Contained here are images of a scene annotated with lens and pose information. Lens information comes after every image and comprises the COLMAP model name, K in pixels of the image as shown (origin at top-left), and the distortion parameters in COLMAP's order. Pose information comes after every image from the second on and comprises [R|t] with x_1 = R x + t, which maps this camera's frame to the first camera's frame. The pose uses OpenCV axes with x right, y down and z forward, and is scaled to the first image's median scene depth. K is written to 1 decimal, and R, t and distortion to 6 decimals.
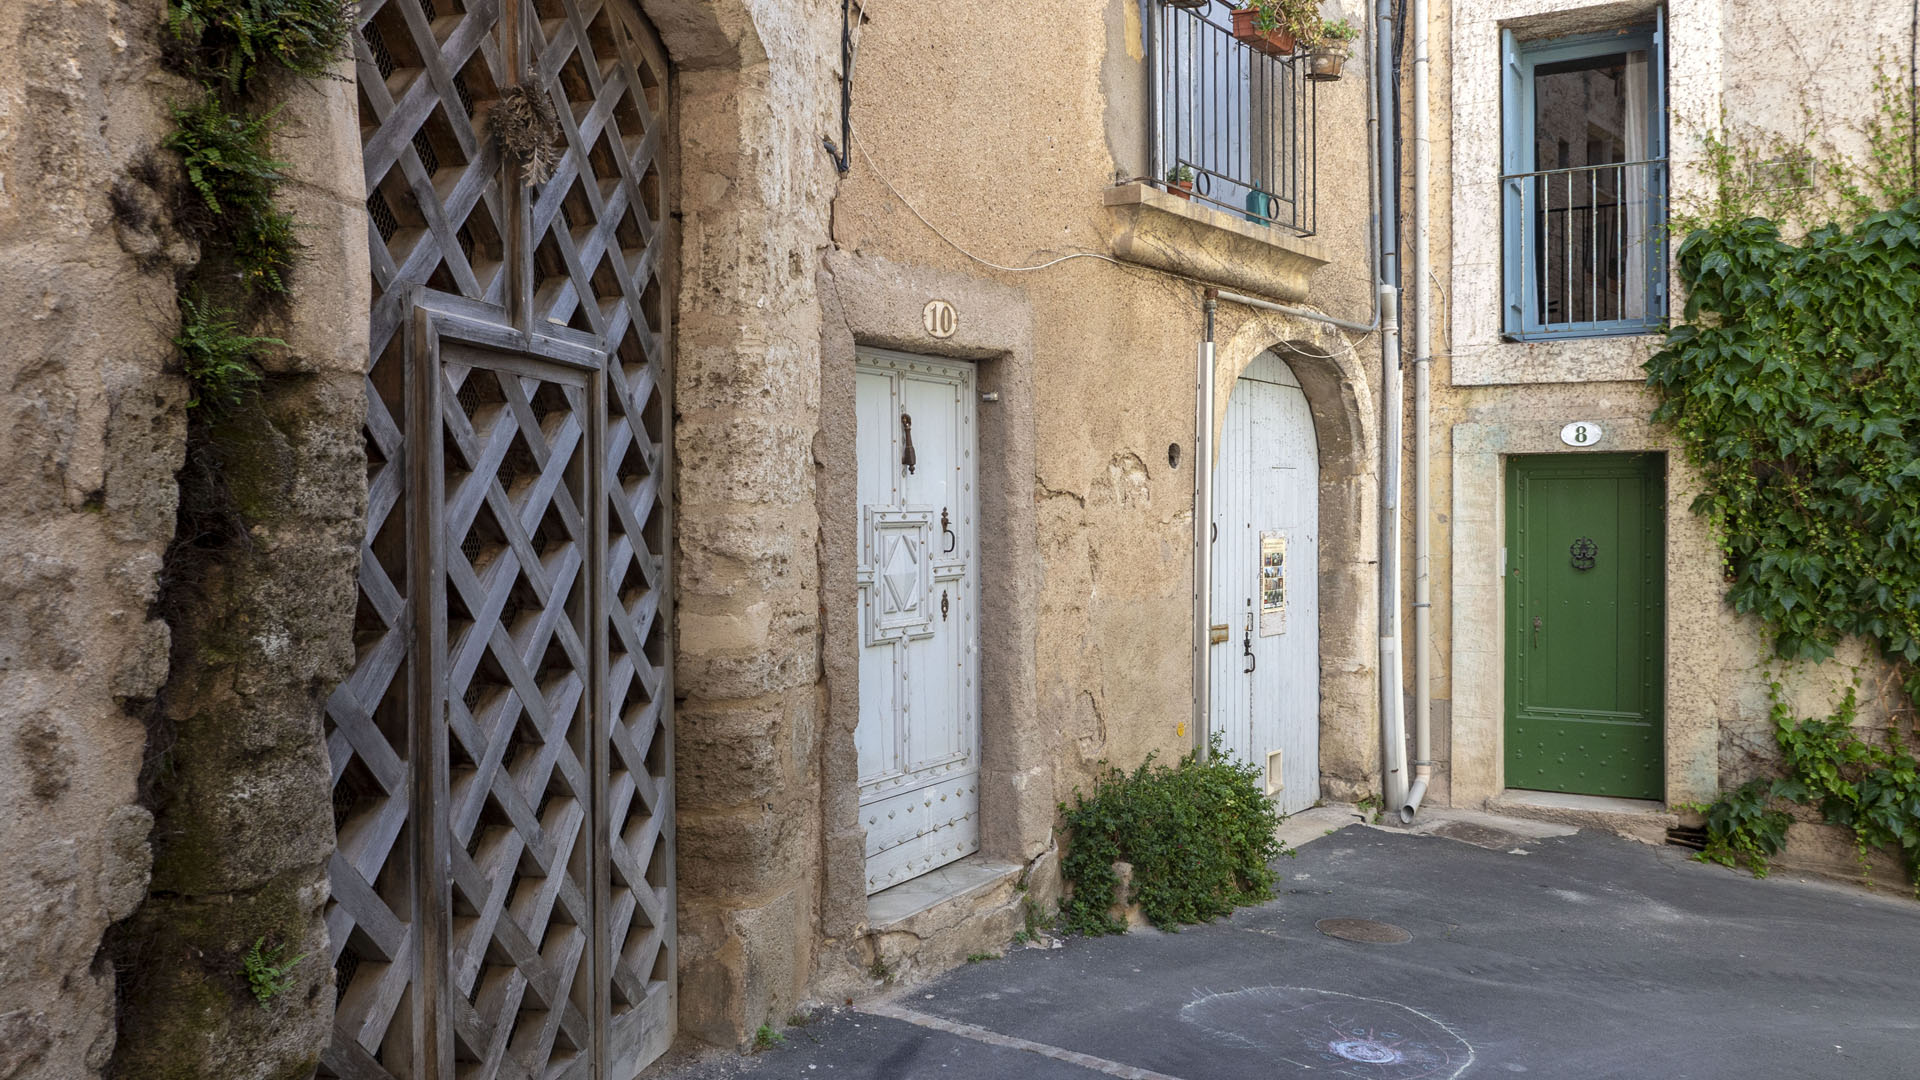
lens RADIAL K [[1374.6, 0, 960.0], [0, 1374.6, 540.0], [0, 0, 1]] dist [-0.025337, 0.001644]
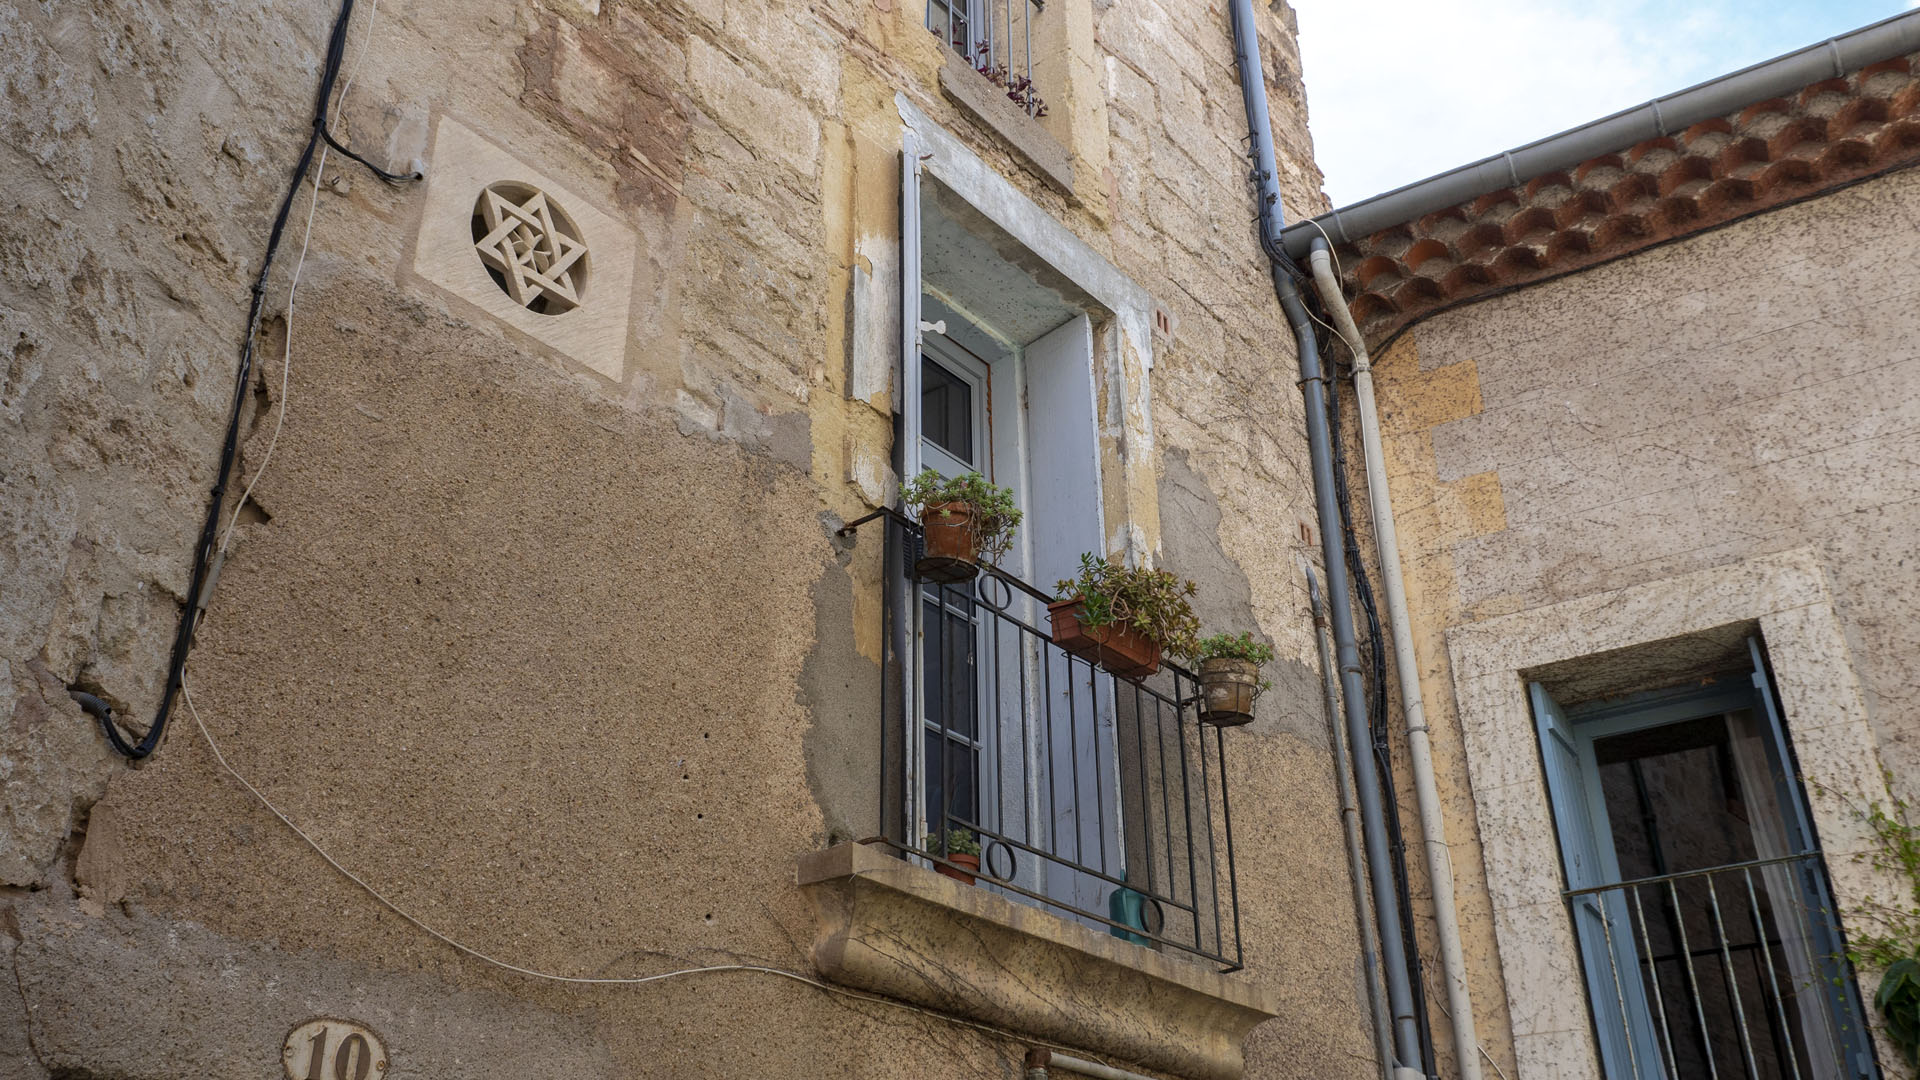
lens RADIAL K [[1703.0, 0, 960.0], [0, 1703.0, 540.0], [0, 0, 1]] dist [-0.006346, -0.012963]
pose [[0.999624, -0.019594, -0.019172, 0.141630], [0.007065, 0.859884, -0.510441, -0.005145], [0.026488, 0.510114, 0.859699, 0.243747]]
